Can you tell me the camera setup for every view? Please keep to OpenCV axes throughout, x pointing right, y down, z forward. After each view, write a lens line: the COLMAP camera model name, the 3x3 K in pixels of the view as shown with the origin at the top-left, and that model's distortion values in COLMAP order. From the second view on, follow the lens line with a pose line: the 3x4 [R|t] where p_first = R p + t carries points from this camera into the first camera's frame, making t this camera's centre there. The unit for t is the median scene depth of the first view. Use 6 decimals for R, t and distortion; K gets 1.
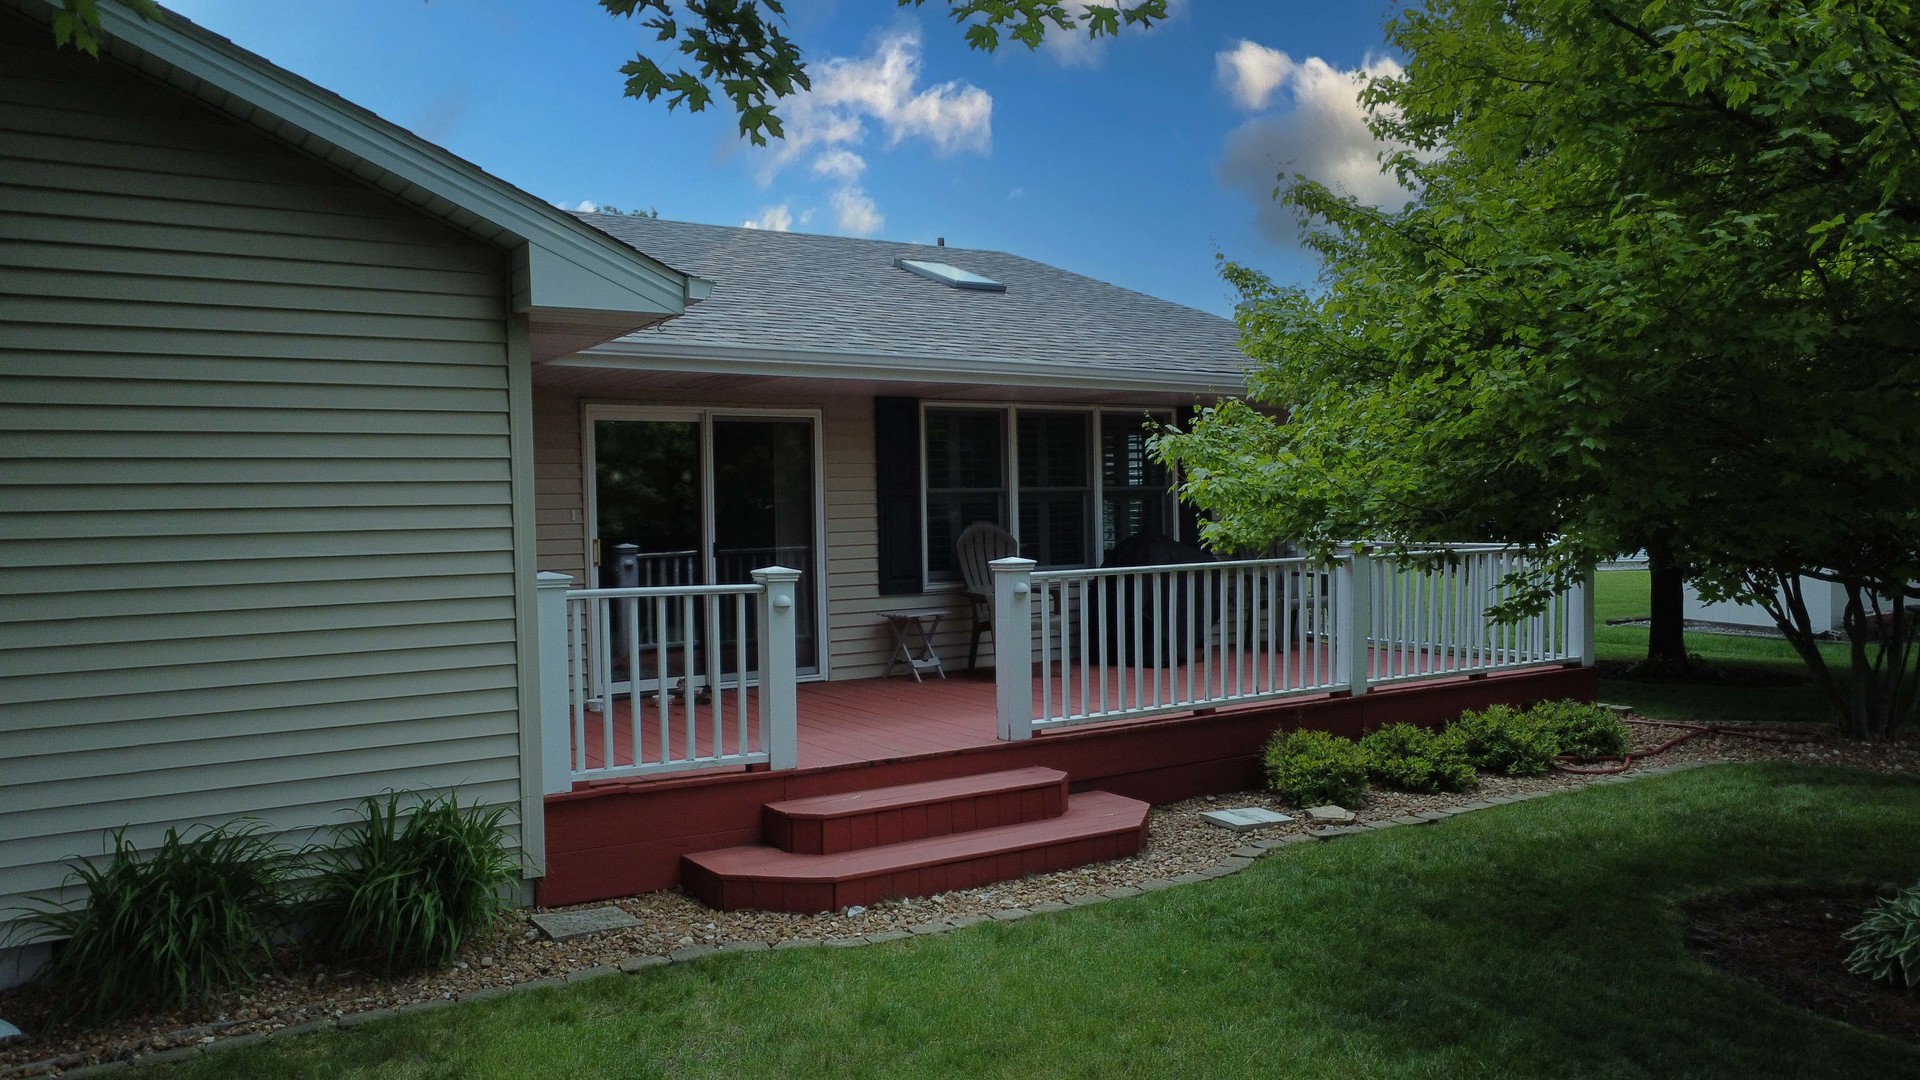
lens RADIAL K [[1440.7, 0, 960.0], [0, 1440.7, 540.0], [0, 0, 1]] dist [0.015835, -0.000691]
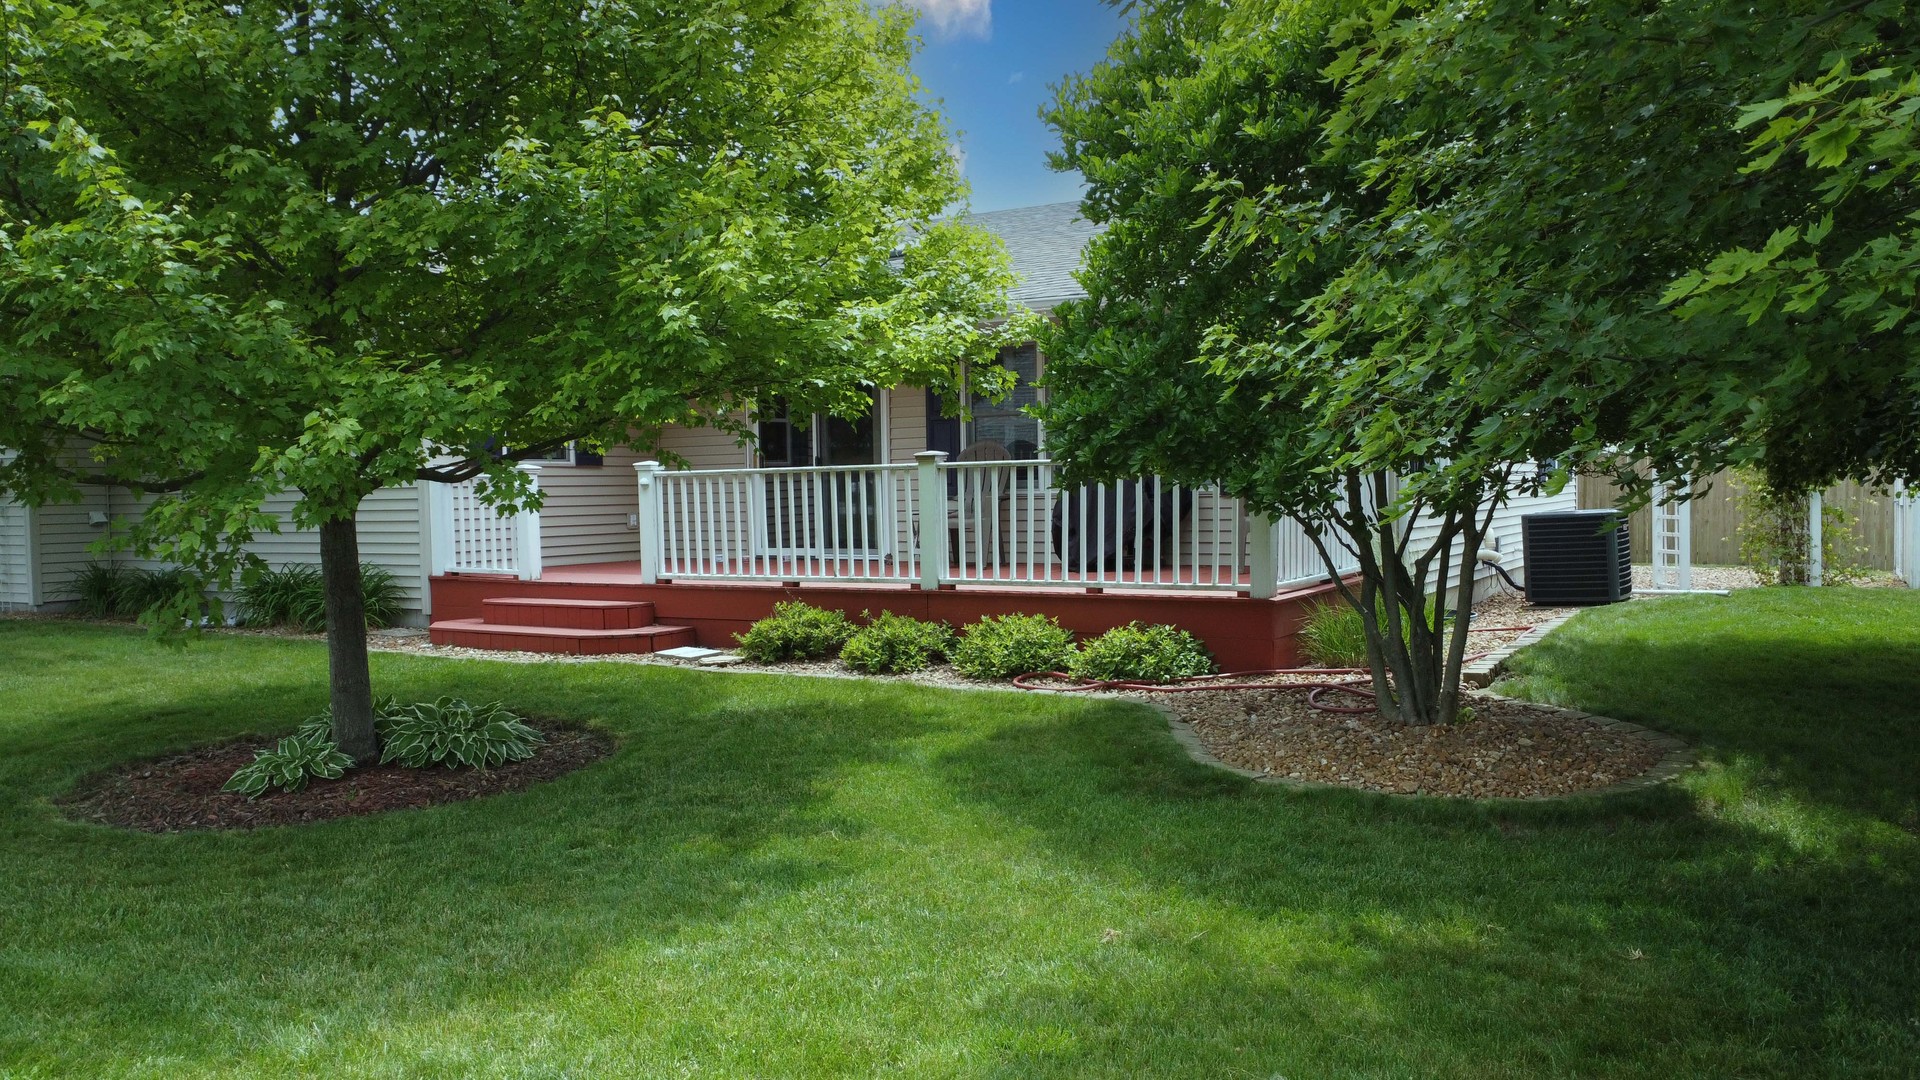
lens RADIAL K [[1440.7, 0, 960.0], [0, 1440.7, 540.0], [0, 0, 1]] dist [0.015835, -0.000691]
pose [[0.385265, 0.044096, -0.921752, 1.343711], [0.001933, 0.998817, 0.048590, 0.015586], [0.922804, -0.020502, 0.384724, 0.605246]]
